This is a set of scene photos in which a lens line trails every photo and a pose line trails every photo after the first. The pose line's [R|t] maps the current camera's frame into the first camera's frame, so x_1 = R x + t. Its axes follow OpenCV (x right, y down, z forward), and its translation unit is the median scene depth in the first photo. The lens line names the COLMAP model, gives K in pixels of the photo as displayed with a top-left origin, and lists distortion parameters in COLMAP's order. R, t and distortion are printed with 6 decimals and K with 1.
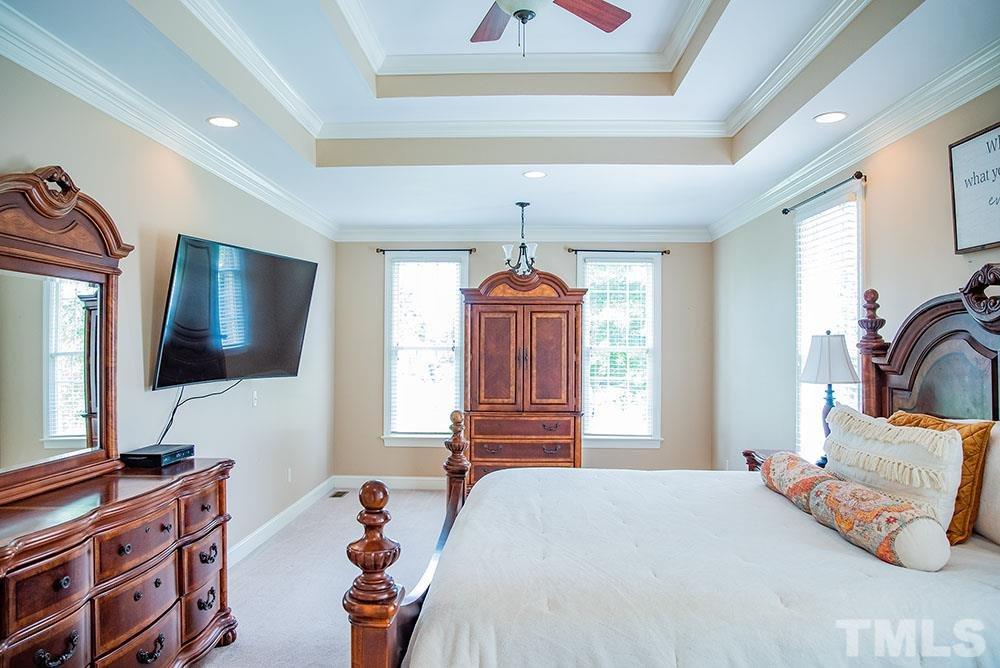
lens RADIAL K [[687.7, 0, 501.7], [0, 687.7, 338.1], [0, 0, 1]] dist [-0.088105, 0.060195]
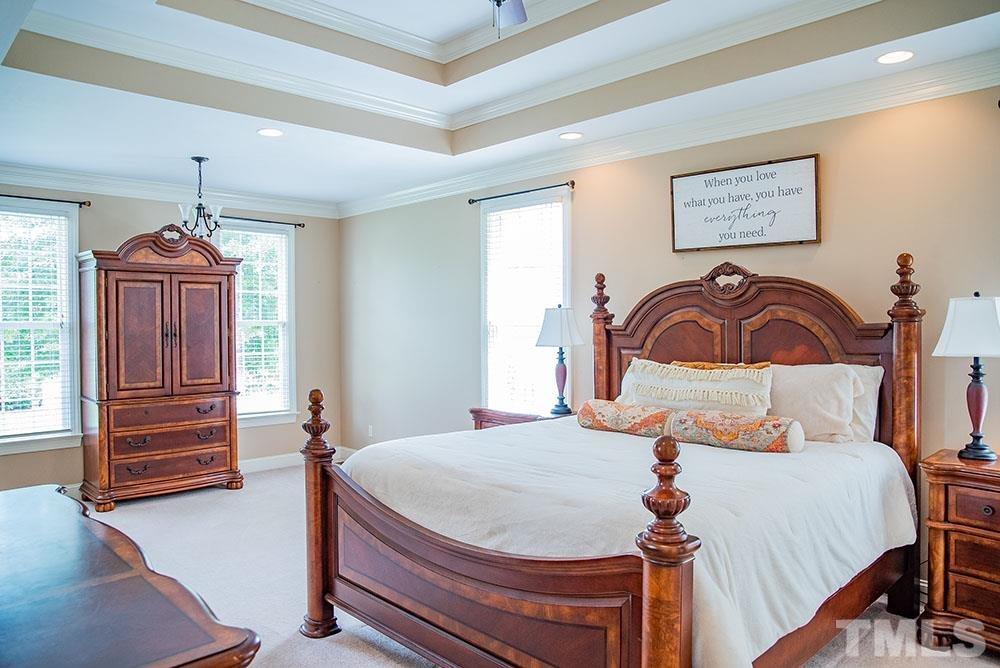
lens RADIAL K [[687.7, 0, 504.9], [0, 687.7, 334.6], [0, 0, 1]] dist [-0.088105, 0.060195]
pose [[0.707085, -0.023885, 0.706725, -0.276274], [0.000851, 0.999457, 0.032927, 0.001475], [-0.707128, -0.022681, 0.706722, 0.092237]]
